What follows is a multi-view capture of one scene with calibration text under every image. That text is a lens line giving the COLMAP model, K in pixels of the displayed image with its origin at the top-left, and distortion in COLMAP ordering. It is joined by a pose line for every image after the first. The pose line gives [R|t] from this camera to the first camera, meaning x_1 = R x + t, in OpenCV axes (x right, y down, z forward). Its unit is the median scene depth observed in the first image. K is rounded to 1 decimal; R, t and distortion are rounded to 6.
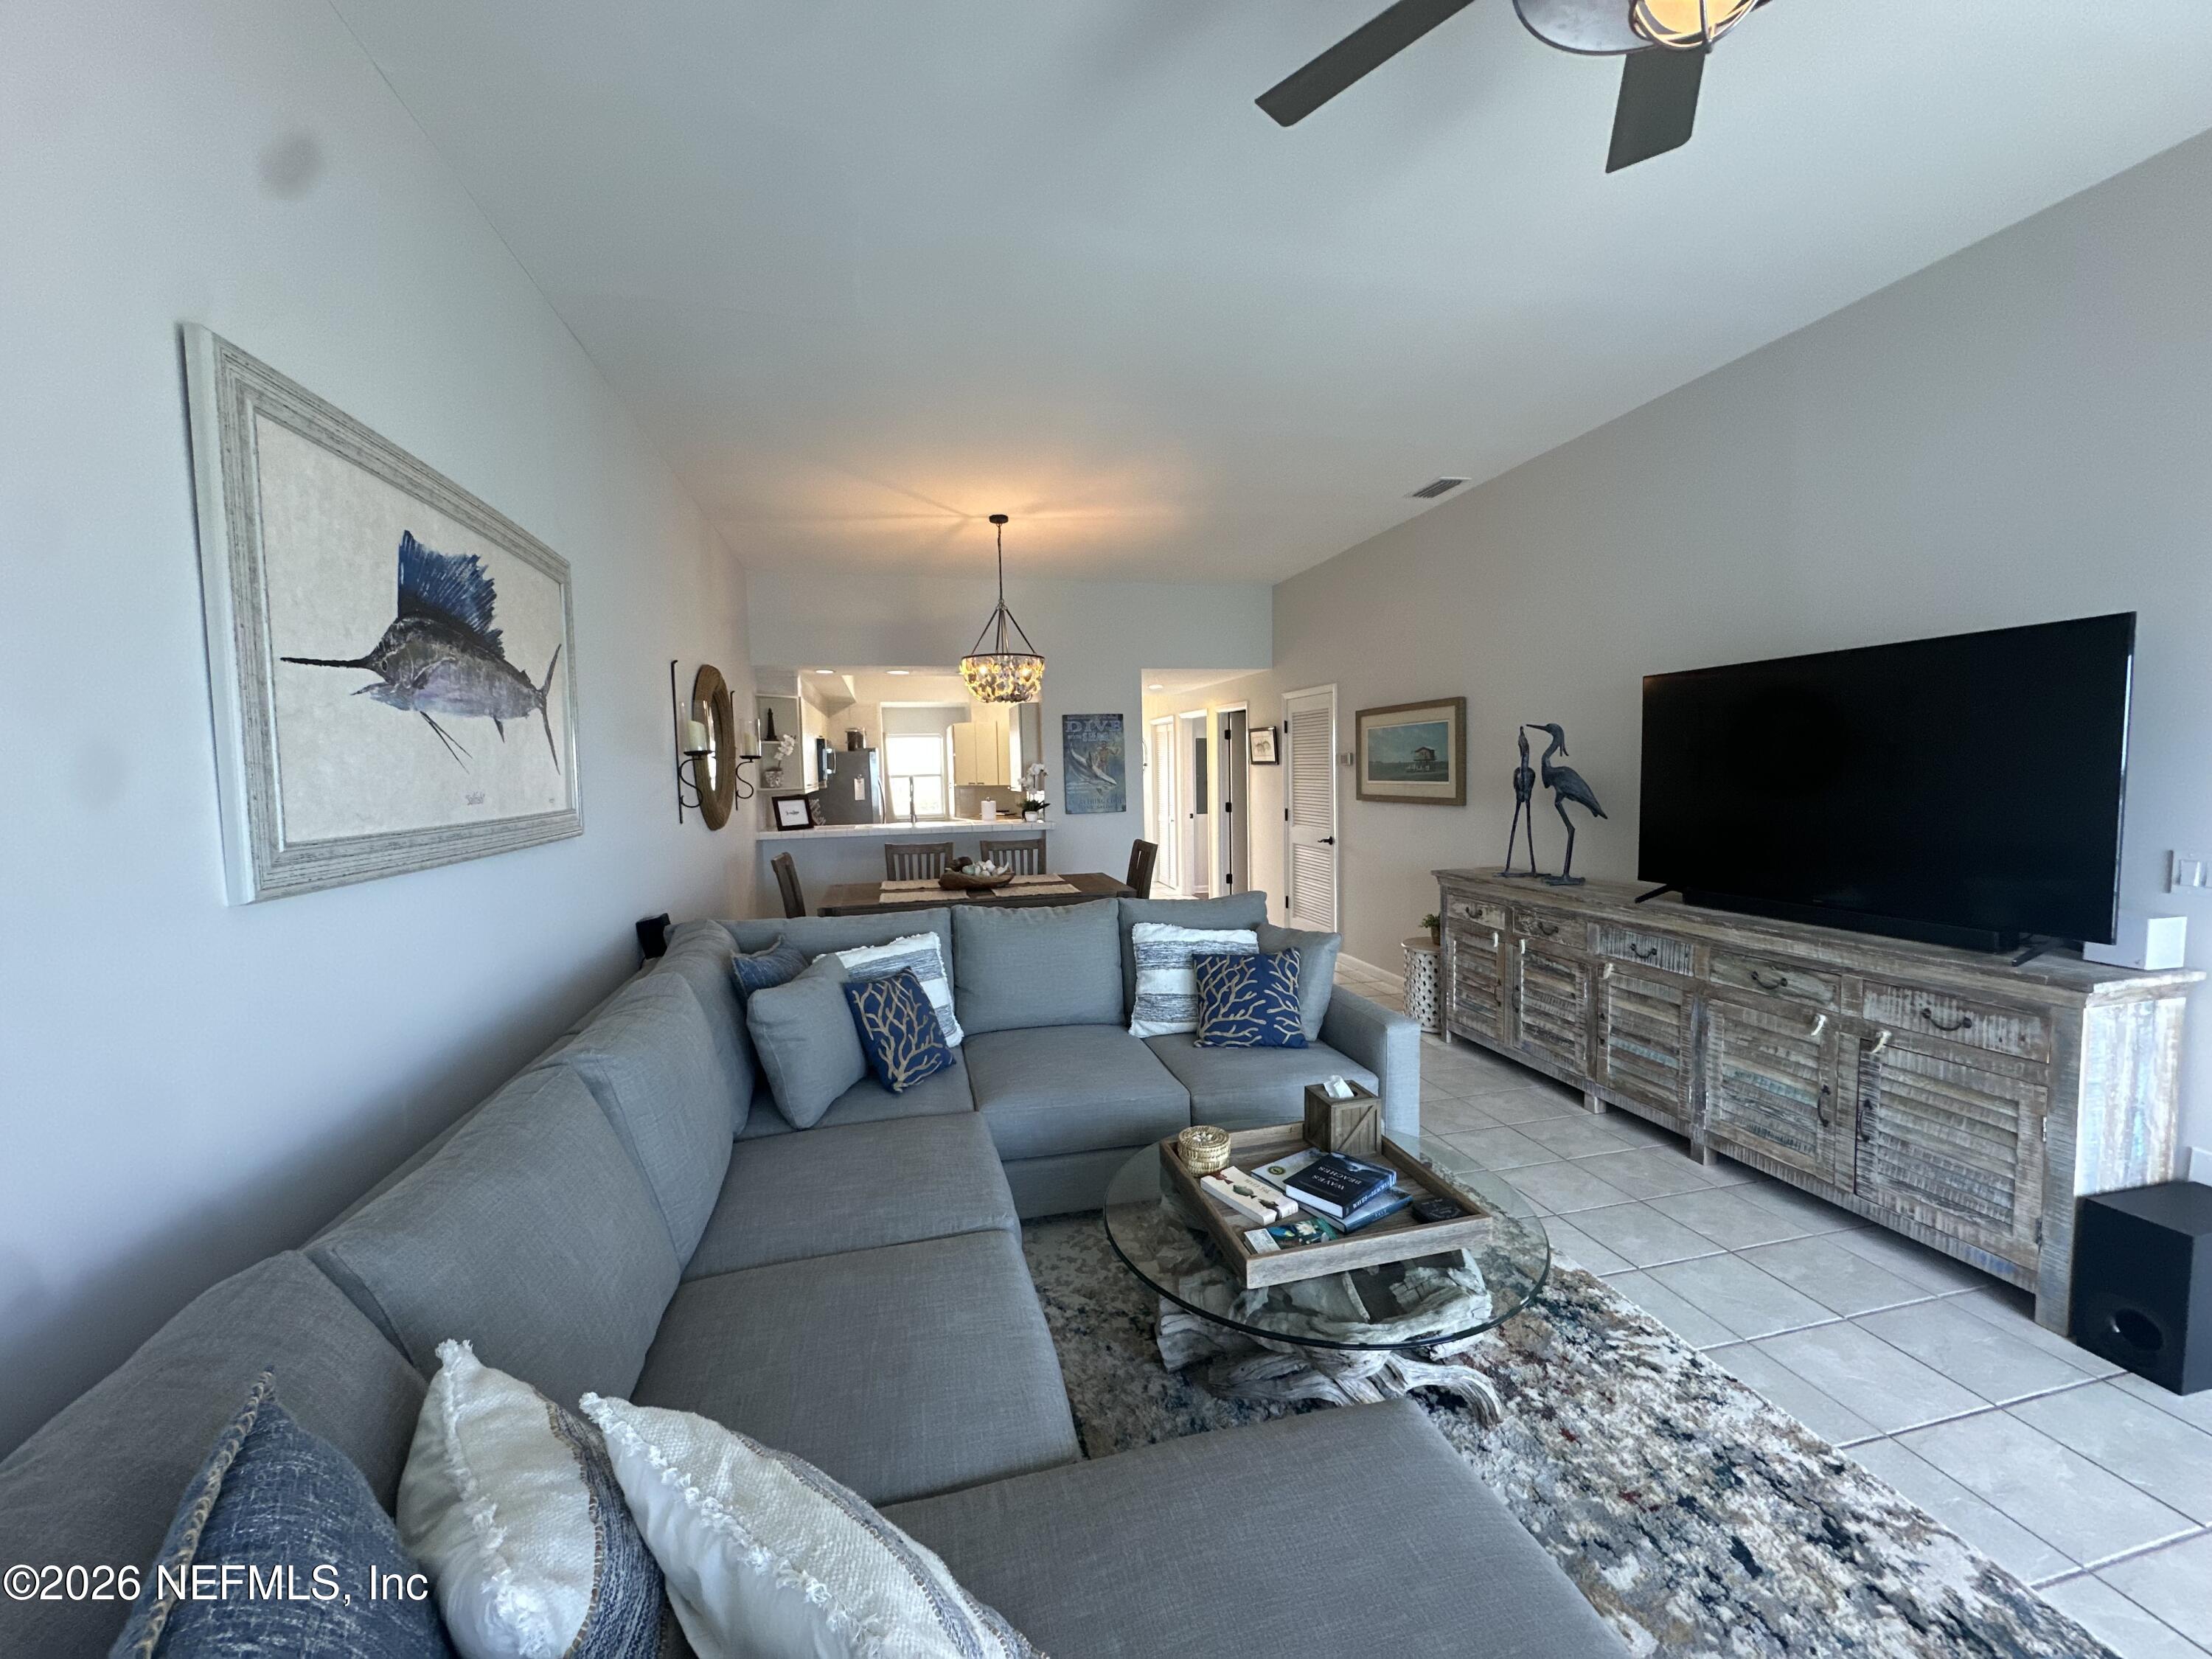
lens RADIAL K [[883.2, 0, 1115.8], [0, 883.2, 825.5], [0, 0, 1]] dist [-0.000702, -0.000017]
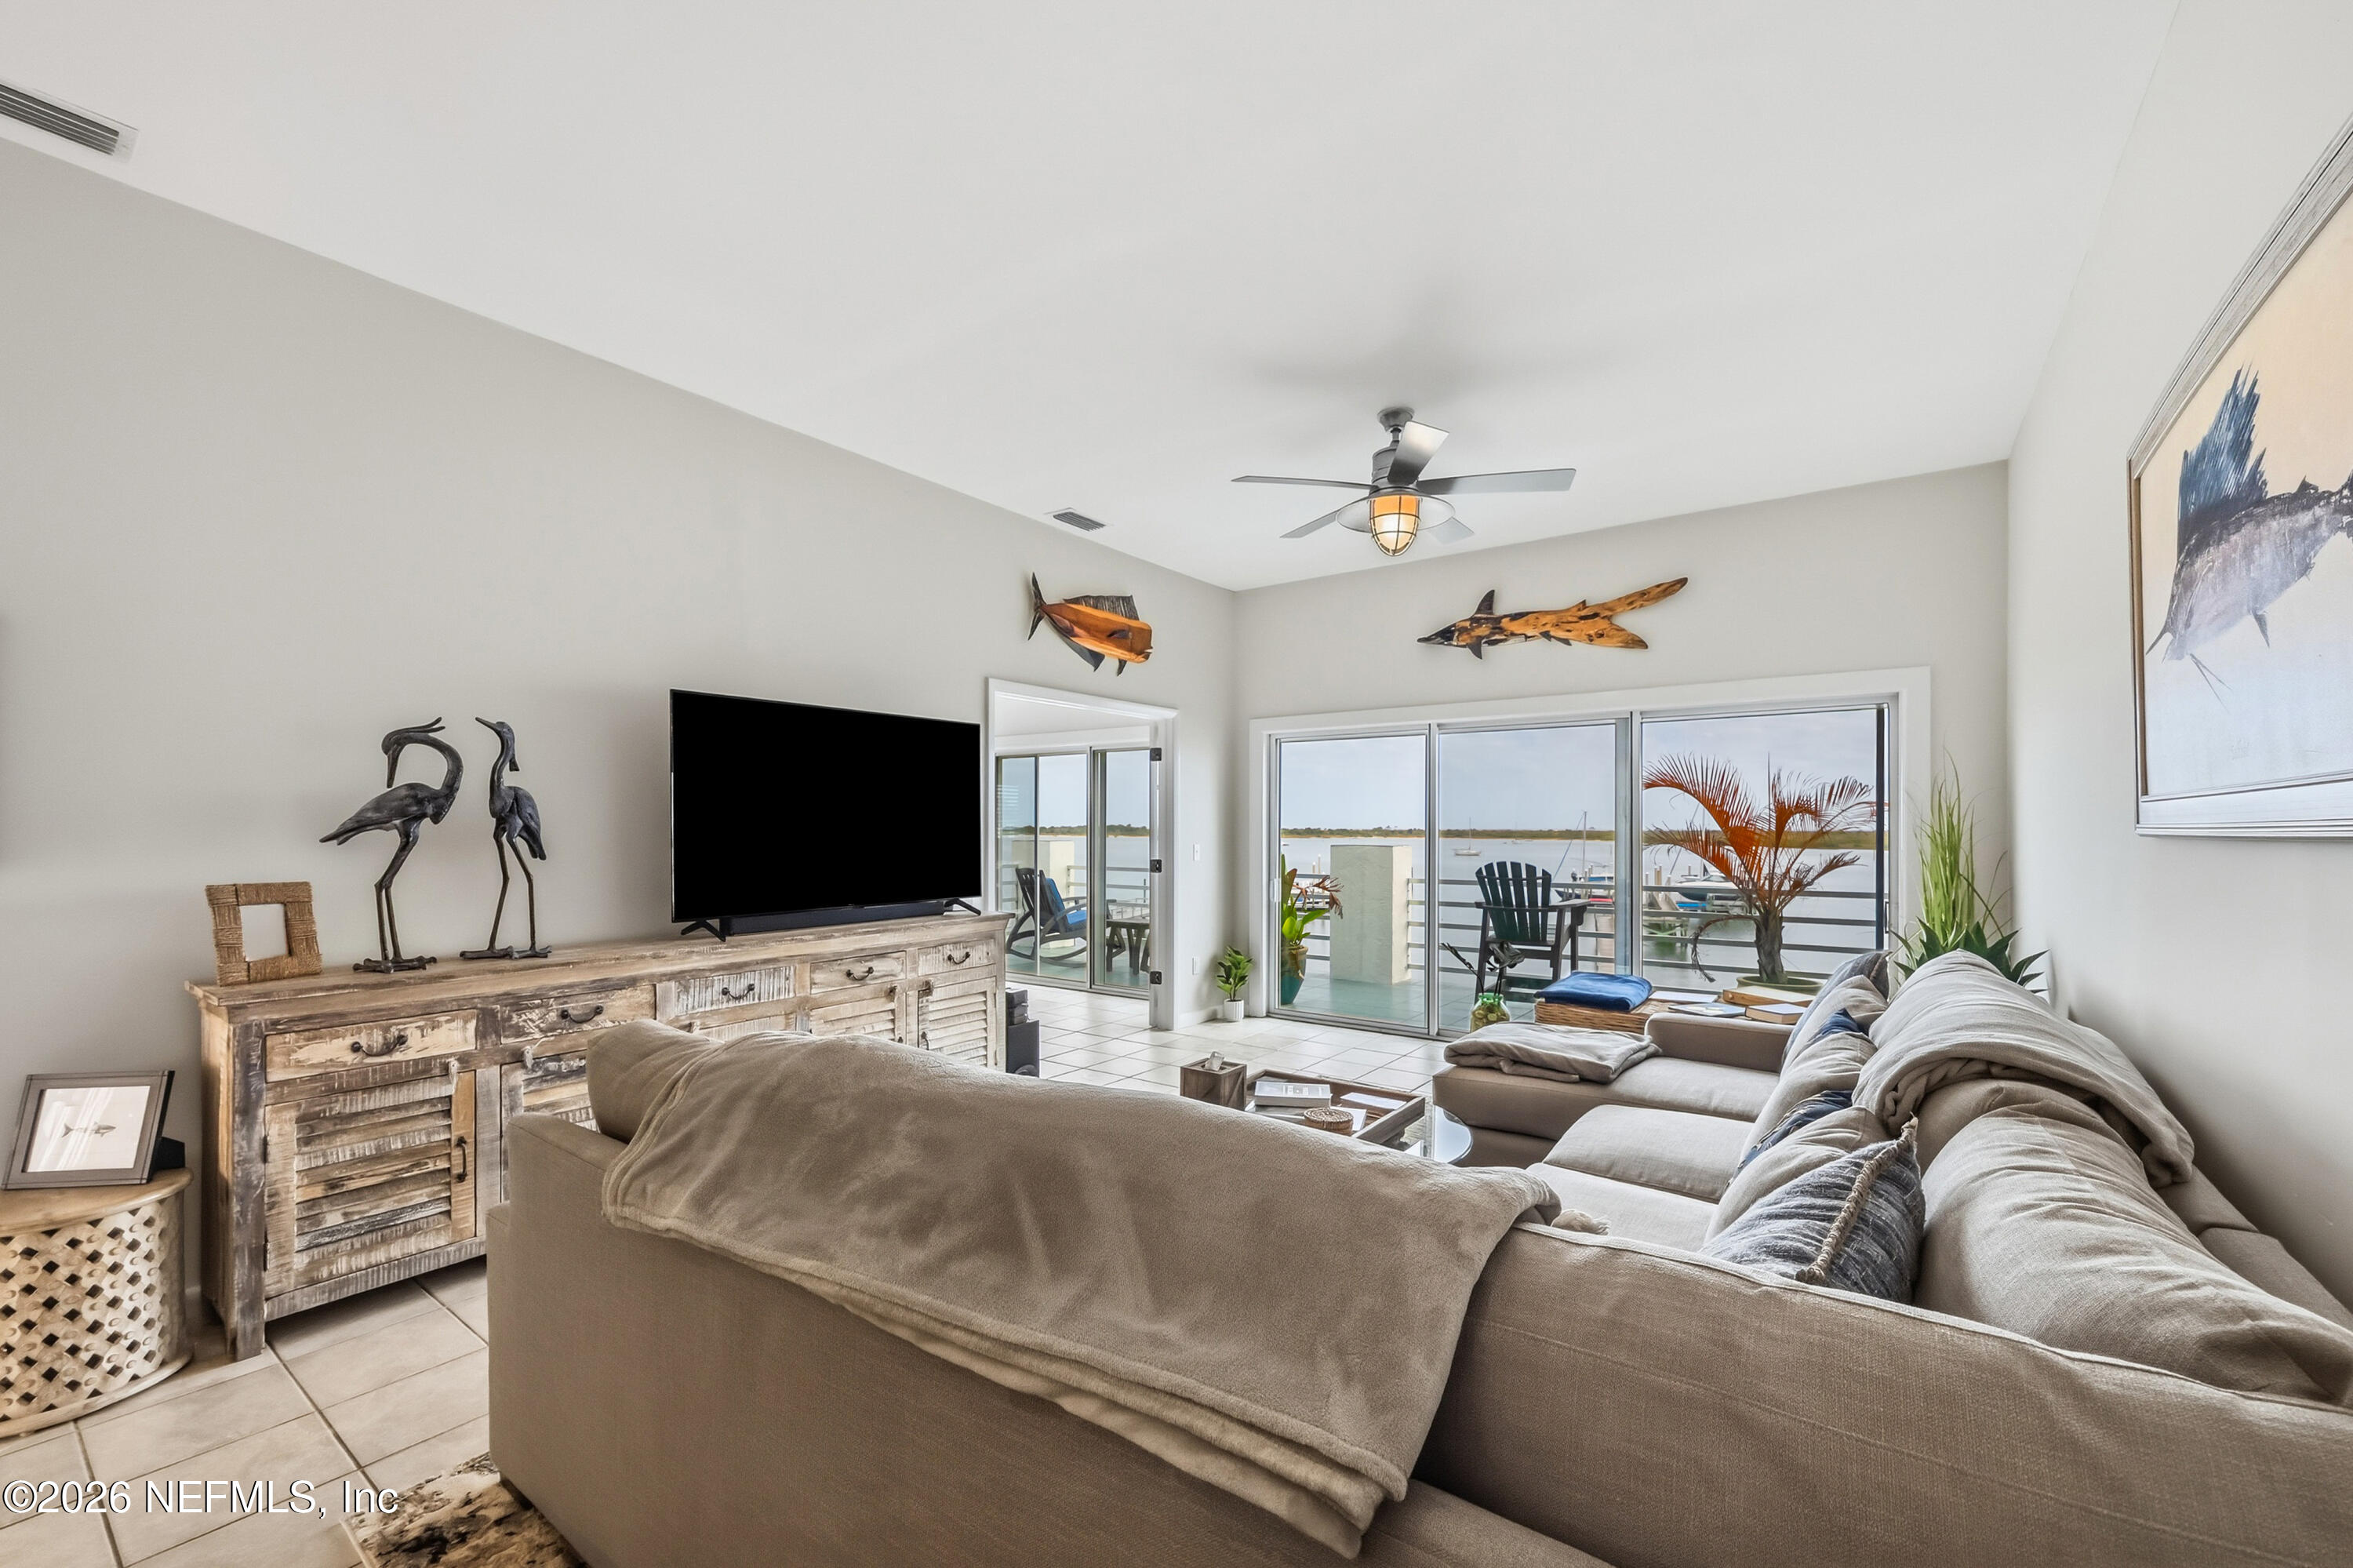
lens RADIAL K [[942.4, 0, 1186.0], [0, 942.4, 824.5], [0, 0, 1]] dist [-0.002874, -0.000739]
pose [[-0.644521, 0.020612, 0.764309, -0.399822], [0.060573, 0.997871, 0.024170, -0.024059], [-0.762183, 0.061875, -0.644397, 1.086963]]
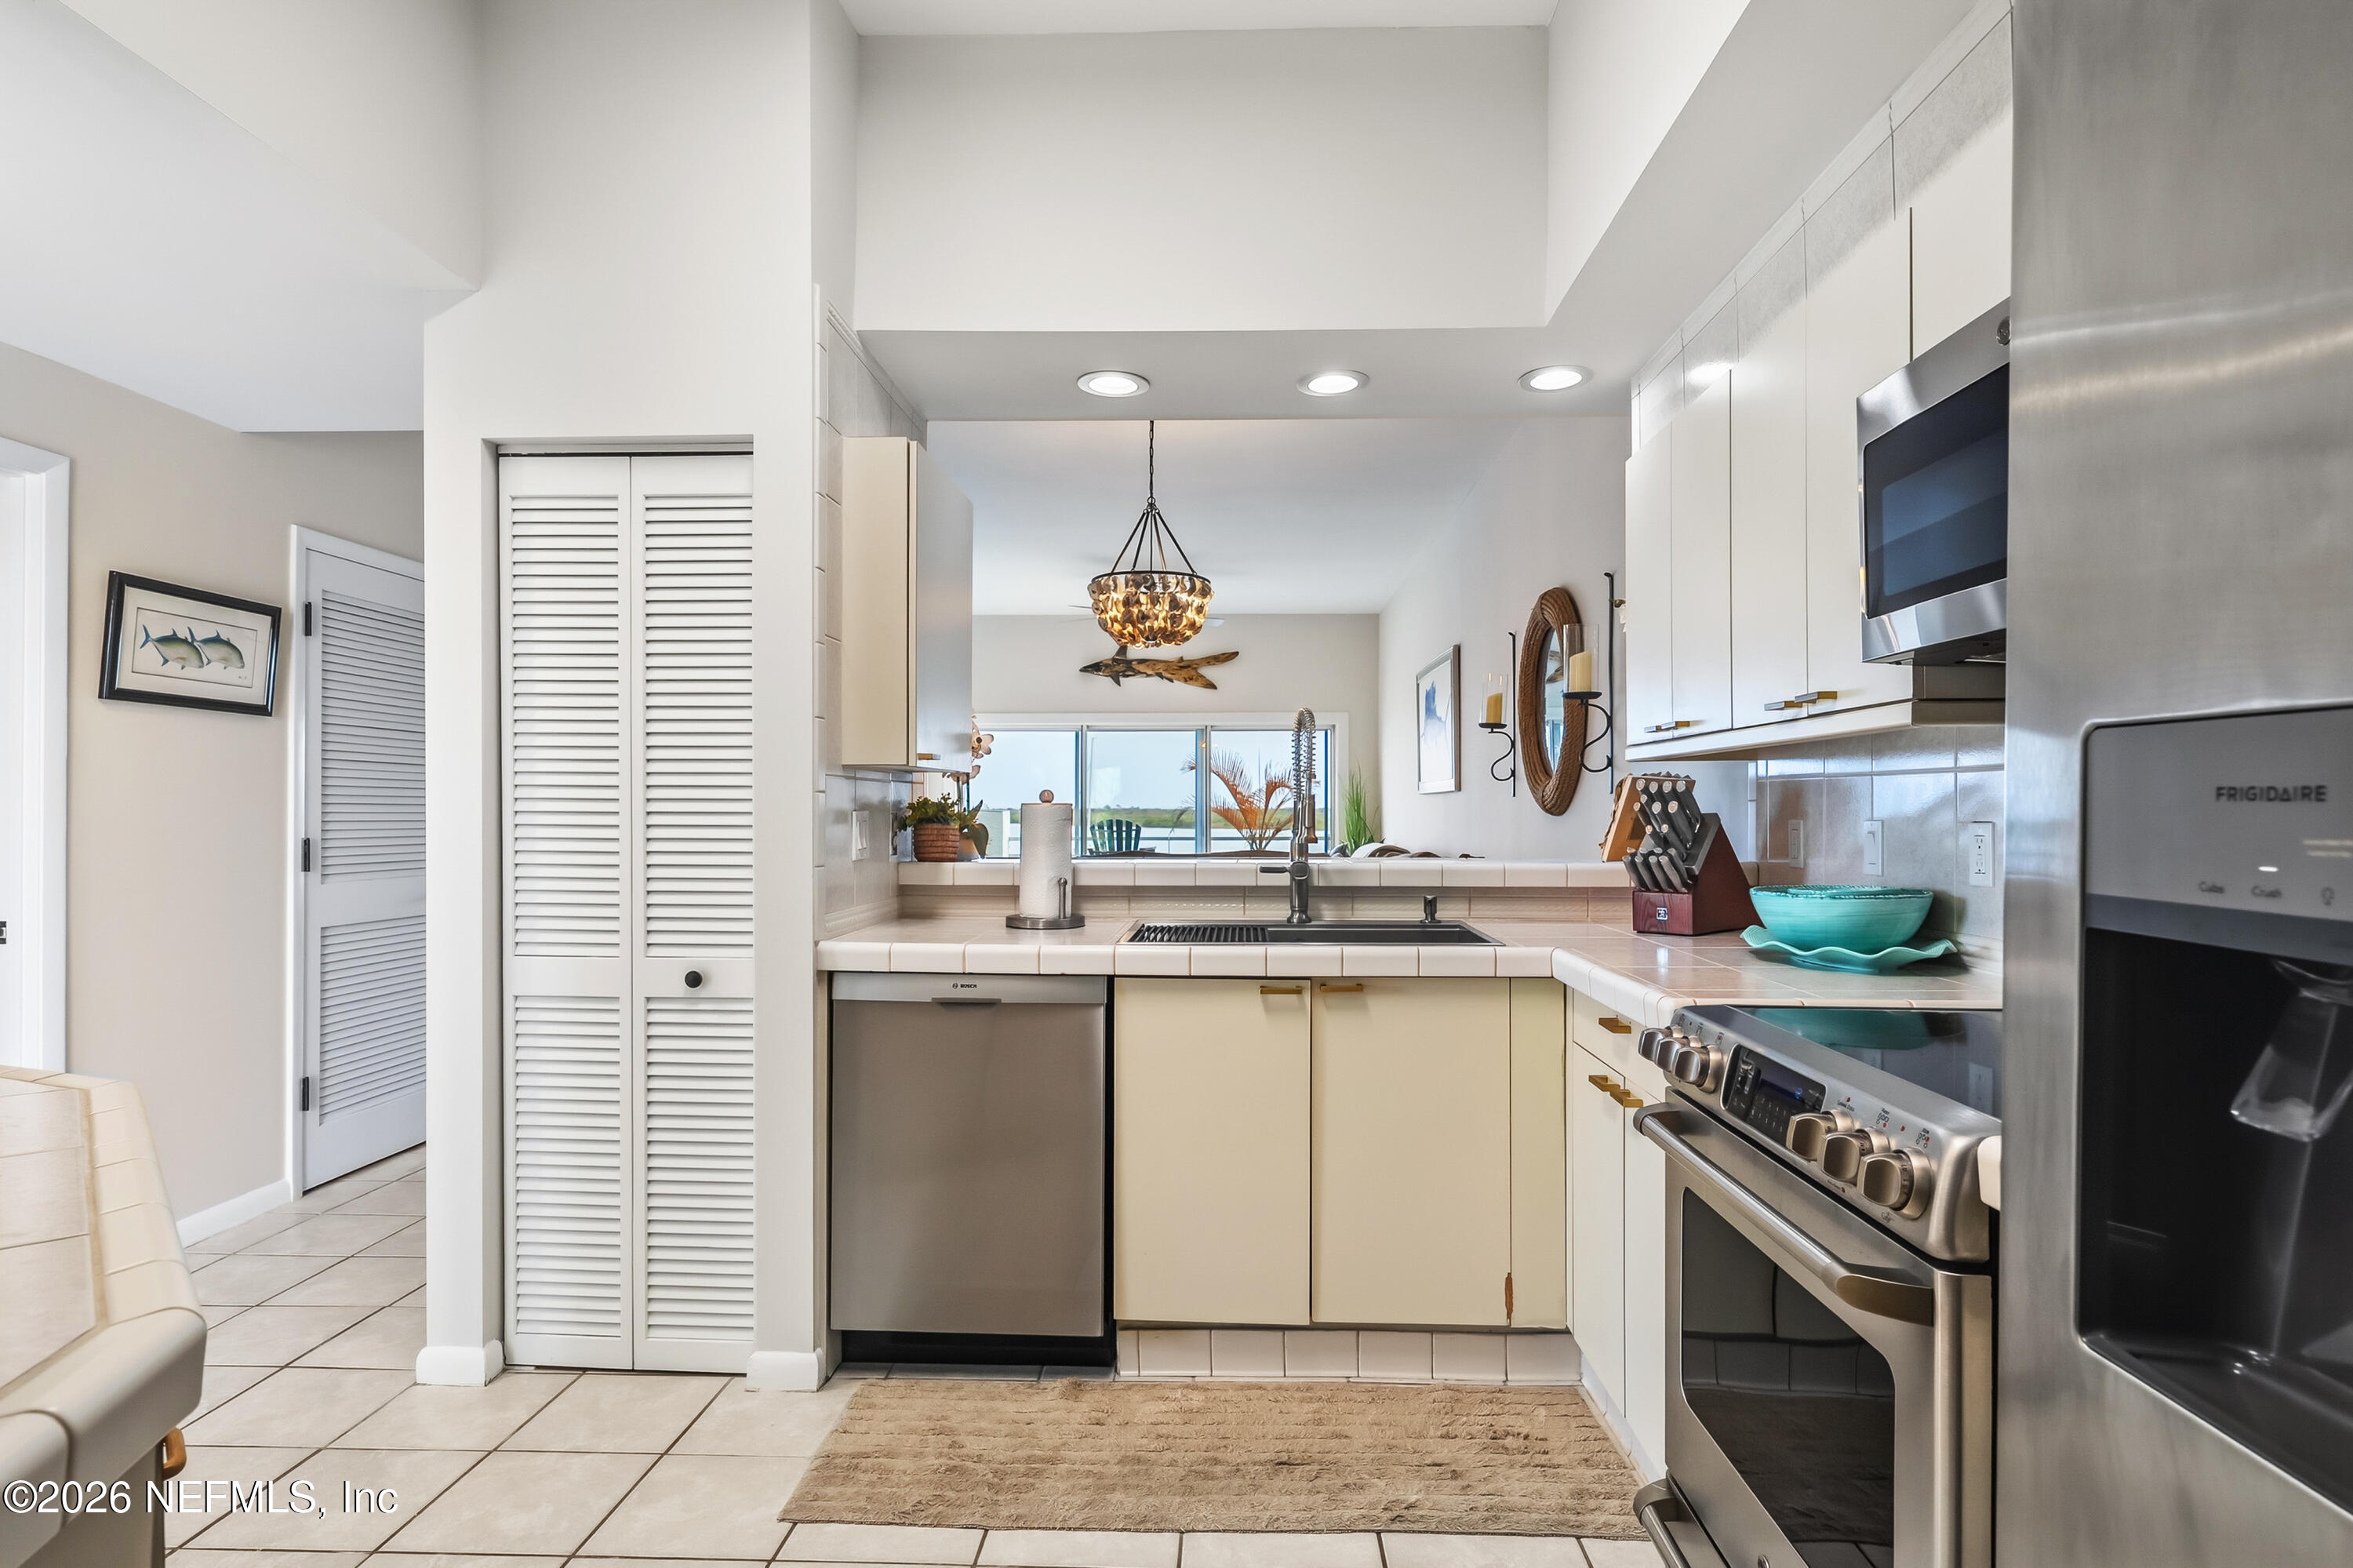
lens RADIAL K [[1278.7, 0, 1185.5], [0, 1278.7, 793.0], [0, 0, 1]] dist [-0.001121, 0.000145]
pose [[-0.962092, 0.016681, 0.272214, -0.562268], [0.028898, 0.998744, 0.040932, -0.078250], [-0.271189, 0.047246, -0.961366, 2.636154]]
